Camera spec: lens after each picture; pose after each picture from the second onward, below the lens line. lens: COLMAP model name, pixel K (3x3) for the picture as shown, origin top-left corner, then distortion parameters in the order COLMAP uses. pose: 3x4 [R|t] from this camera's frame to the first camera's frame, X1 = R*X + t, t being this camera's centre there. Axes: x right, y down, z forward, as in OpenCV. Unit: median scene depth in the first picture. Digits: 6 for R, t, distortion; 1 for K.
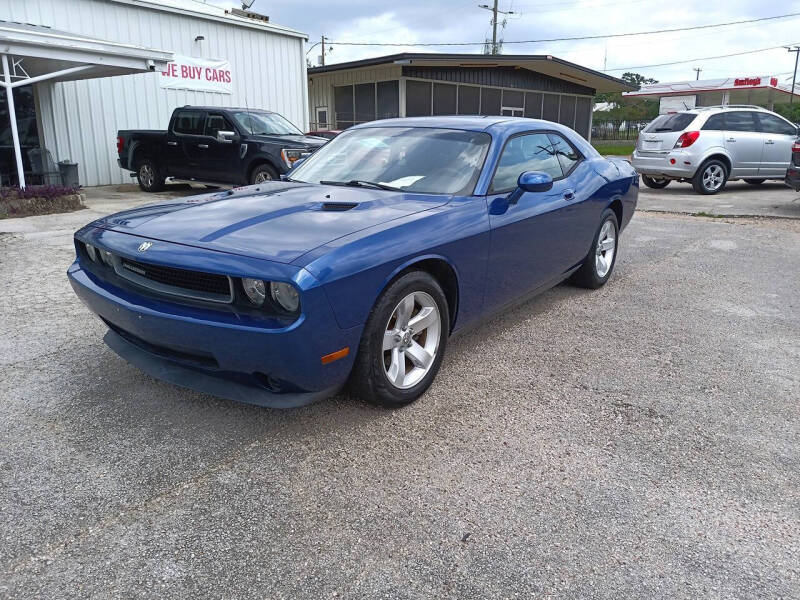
lens RADIAL K [[599.2, 0, 397.4], [0, 599.2, 297.8], [0, 0, 1]] dist [0.092545, -0.118211]
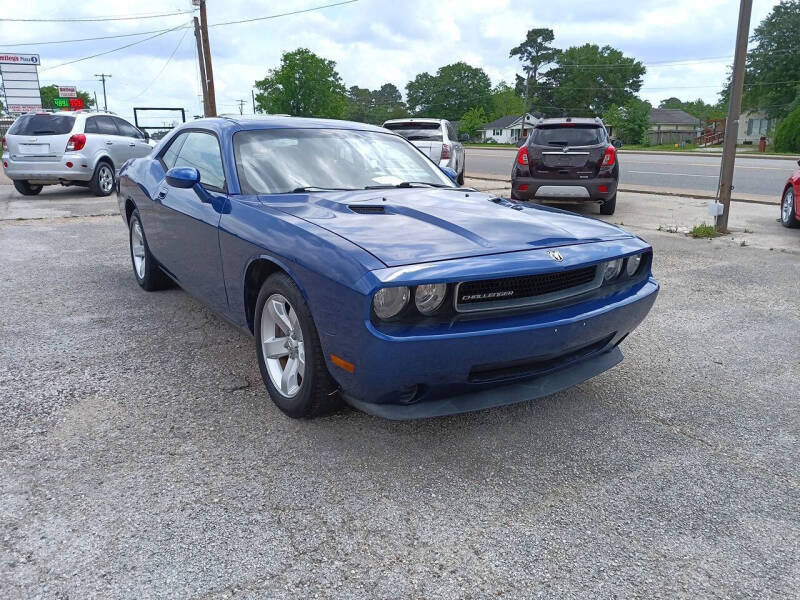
lens RADIAL K [[596.7, 0, 398.5], [0, 596.7, 297.7], [0, 0, 1]] dist [0.088893, -0.112542]
pose [[0.332722, -0.236447, 0.912901, -0.302096], [0.240045, 0.957404, 0.160485, -0.050992], [-0.911962, 0.165740, 0.375307, 0.195831]]
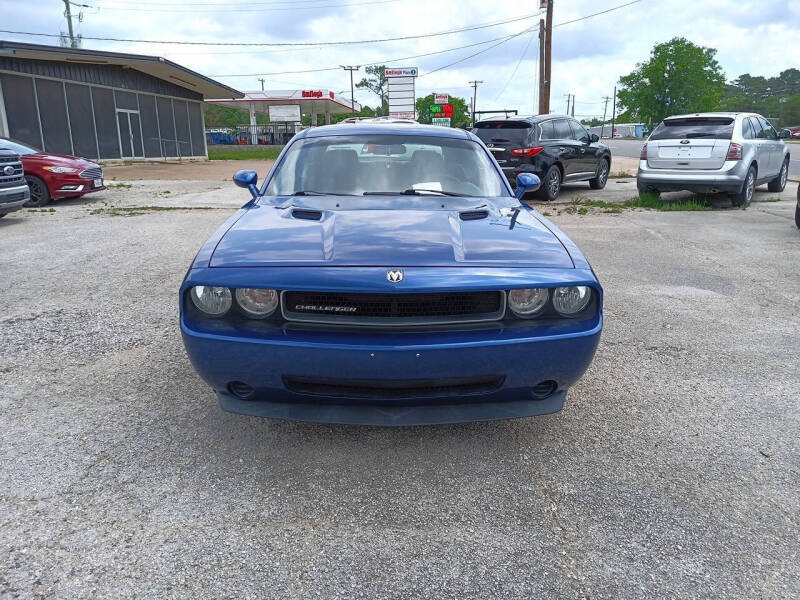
lens RADIAL K [[598.7, 0, 400.0], [0, 598.7, 300.0], [0, 0, 1]] dist [0.086830, -0.115362]
pose [[0.784691, -0.162141, 0.598306, -0.205674], [0.164103, 0.985086, 0.051733, -0.020719], [-0.597771, 0.057589, 0.799596, 0.069430]]
